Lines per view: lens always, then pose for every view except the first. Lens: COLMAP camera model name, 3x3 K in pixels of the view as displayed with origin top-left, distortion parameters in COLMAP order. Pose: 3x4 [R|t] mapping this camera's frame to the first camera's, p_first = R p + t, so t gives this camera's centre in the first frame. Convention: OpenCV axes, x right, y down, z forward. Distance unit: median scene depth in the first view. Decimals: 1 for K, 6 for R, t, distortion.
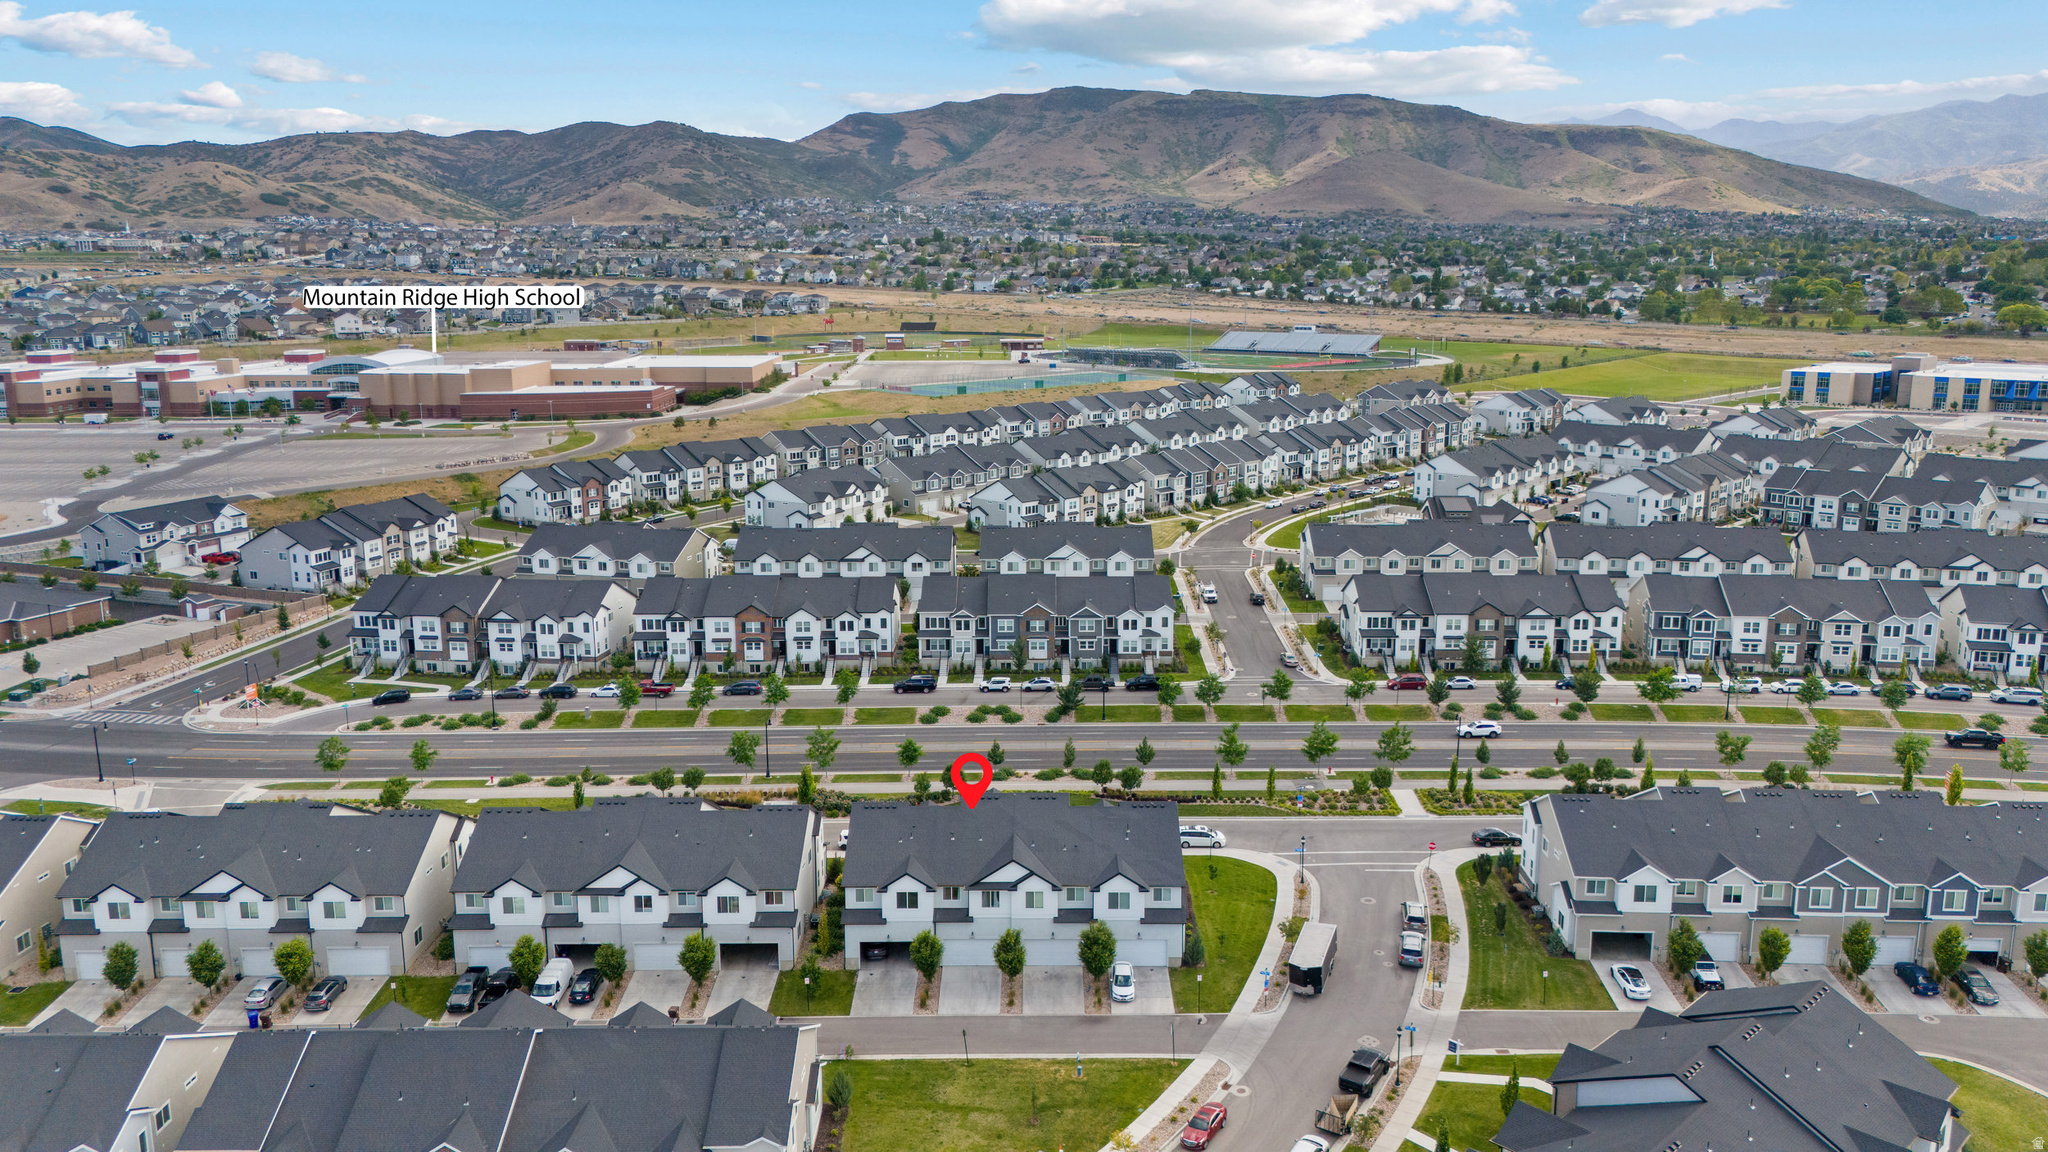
lens RADIAL K [[1503.5, 0, 1026.0], [0, 1503.5, 577.7], [0, 0, 1]] dist [0.092896, -0.104940]
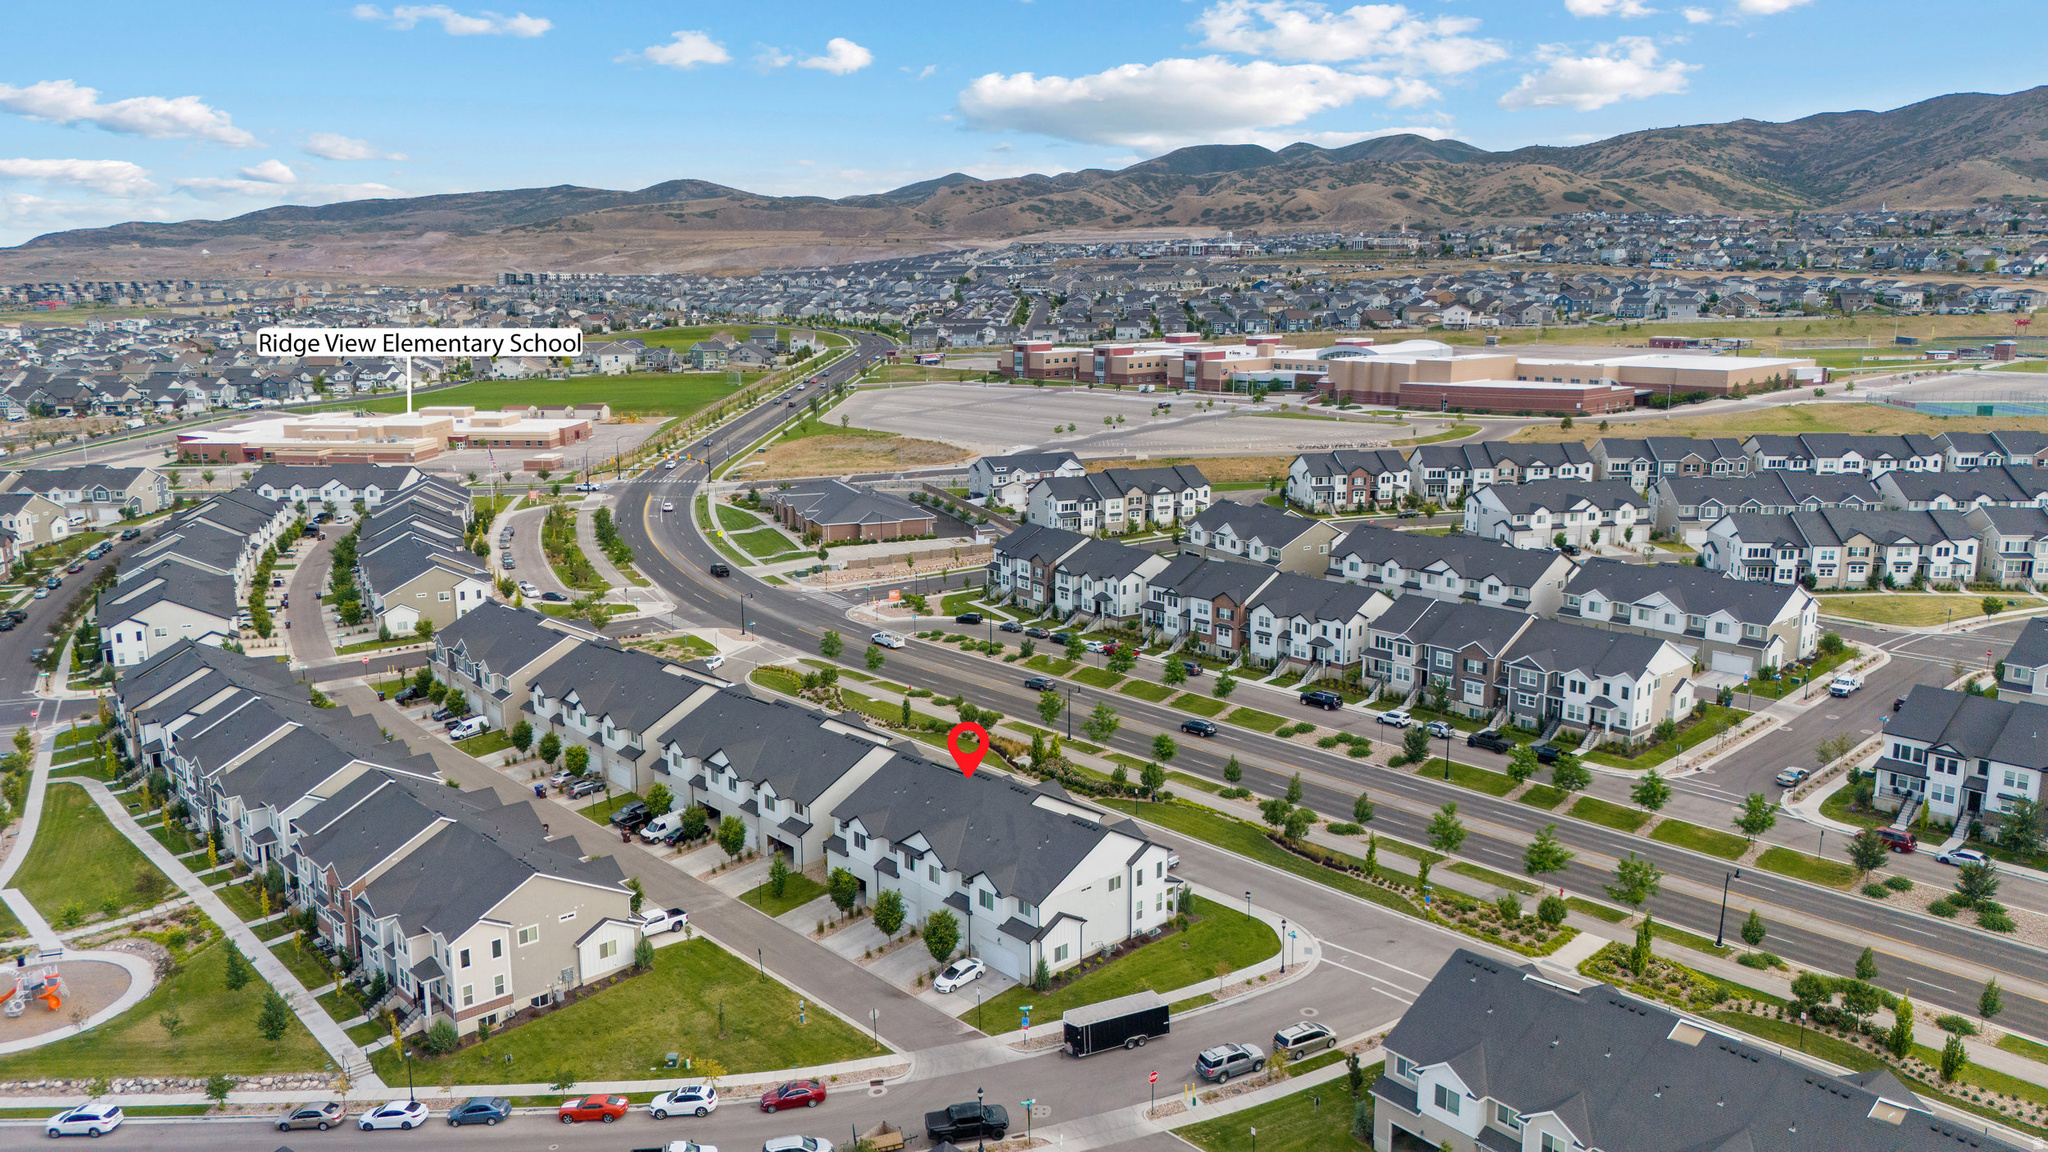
lens RADIAL K [[1503.5, 0, 1026.0], [0, 1503.5, 577.7], [0, 0, 1]] dist [0.092896, -0.104940]
pose [[0.684273, 0.149835, -0.713666, 0.280994], [-0.146735, 0.986937, 0.066517, -0.024667], [0.714310, 0.059204, 0.697321, 0.113928]]
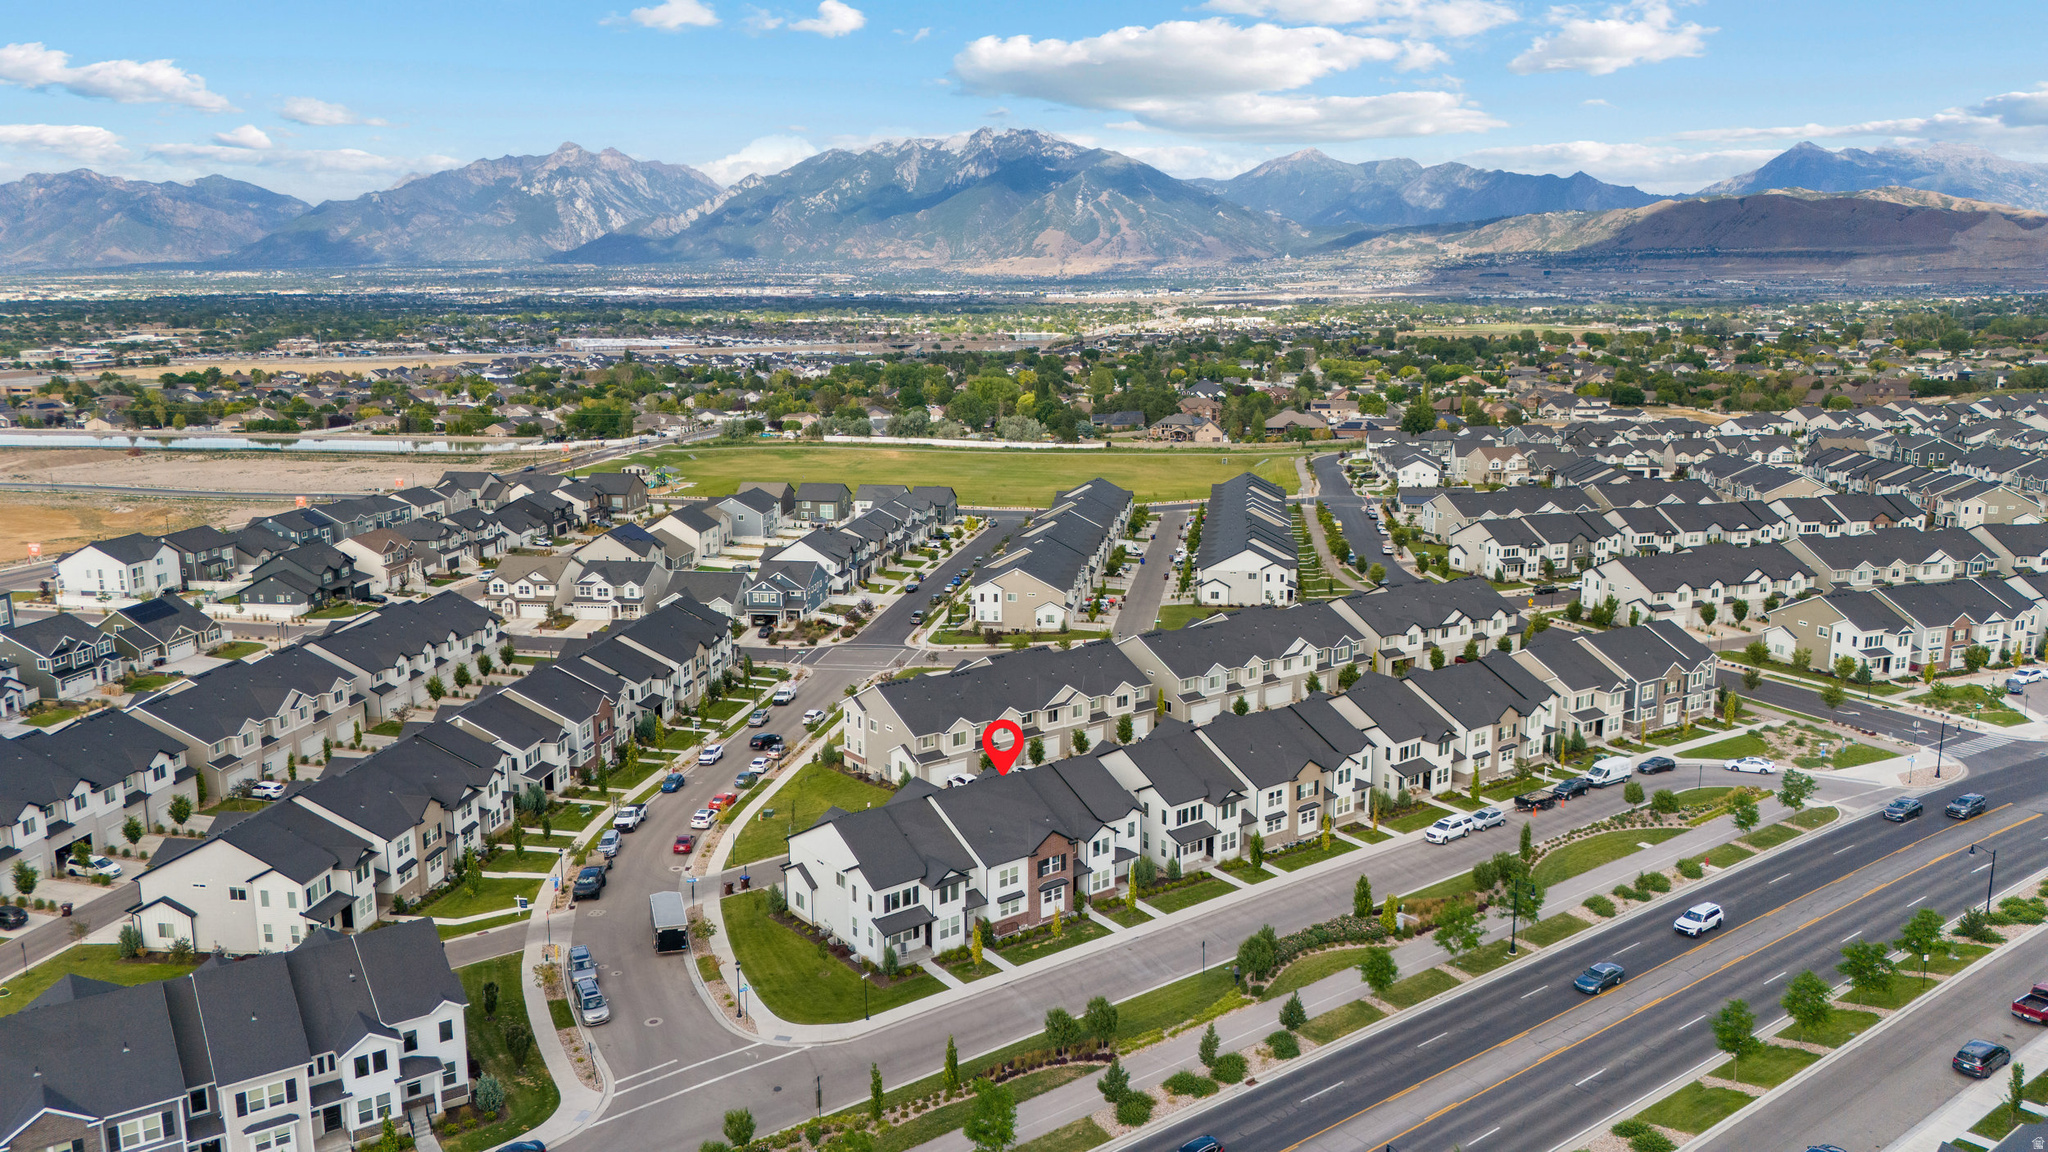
lens RADIAL K [[1506.7, 0, 1027.5], [0, 1506.7, 565.9], [0, 0, 1]] dist [0.079889, -0.086593]
pose [[-0.787840, 0.128726, -0.602277, 0.219073], [-0.114438, 0.930286, 0.348529, -0.137426], [0.605154, 0.343509, -0.718185, 0.670531]]
